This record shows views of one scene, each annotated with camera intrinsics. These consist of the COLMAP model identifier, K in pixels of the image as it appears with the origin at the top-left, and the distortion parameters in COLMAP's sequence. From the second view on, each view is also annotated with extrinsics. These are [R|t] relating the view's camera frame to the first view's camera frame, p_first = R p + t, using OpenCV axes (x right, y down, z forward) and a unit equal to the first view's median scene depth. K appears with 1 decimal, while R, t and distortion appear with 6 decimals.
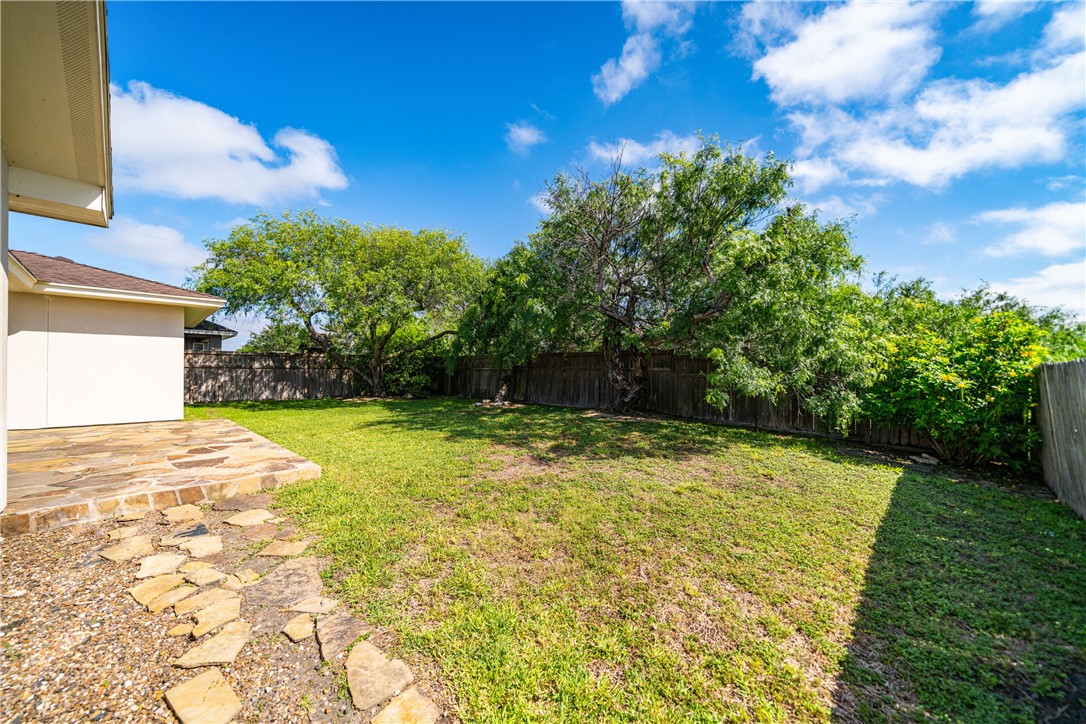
lens RADIAL K [[401.3, 0, 541.8], [0, 401.3, 366.9], [0, 0, 1]] dist [-0.003672, -0.000187]
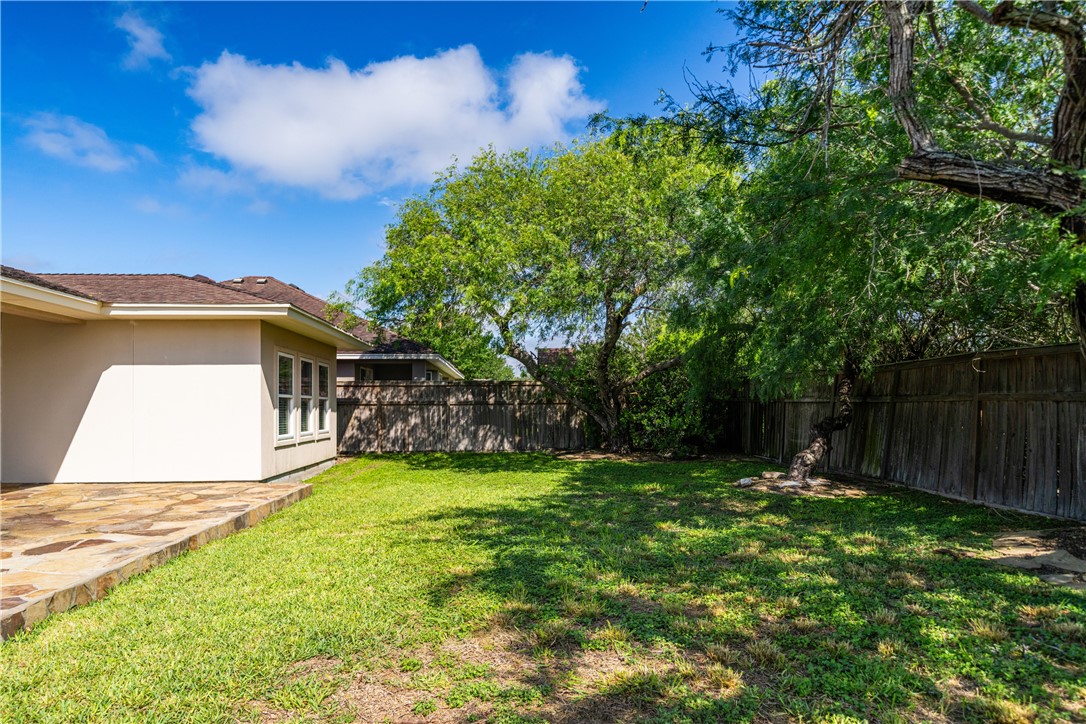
lens RADIAL K [[632.5, 0, 543.8], [0, 632.5, 359.9], [0, 0, 1]] dist [-0.001093, 0.000154]
pose [[0.755130, -0.056847, -0.653106, 0.119433], [0.017011, 0.997597, -0.067163, 0.001570], [0.655354, 0.039607, 0.754283, 0.285230]]
